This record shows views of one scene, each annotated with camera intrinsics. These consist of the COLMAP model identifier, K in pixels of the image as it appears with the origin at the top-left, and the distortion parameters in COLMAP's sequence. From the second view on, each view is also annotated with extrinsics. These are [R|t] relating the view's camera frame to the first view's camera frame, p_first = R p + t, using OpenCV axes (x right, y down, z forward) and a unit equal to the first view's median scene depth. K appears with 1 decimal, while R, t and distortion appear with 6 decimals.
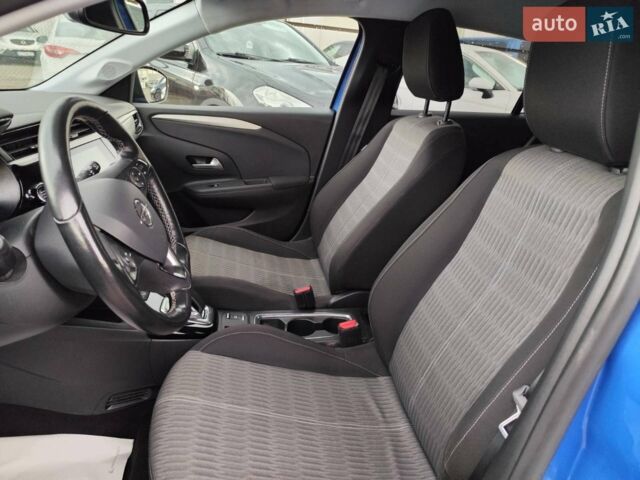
lens RADIAL K [[446.4, 0, 327.2], [0, 446.4, 237.1], [0, 0, 1]] dist [0.022240, -0.030716]
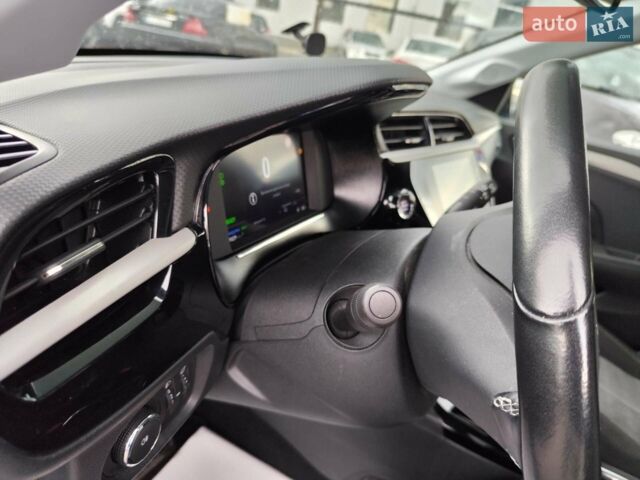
lens RADIAL K [[446.4, 0, 327.2], [0, 446.4, 237.1], [0, 0, 1]] dist [0.022240, -0.030716]
pose [[0.798543, 0.309427, -0.516318, -0.243543], [-0.342356, 0.938982, 0.033238, -0.021634], [0.495098, 0.150223, 0.855752, 0.235853]]
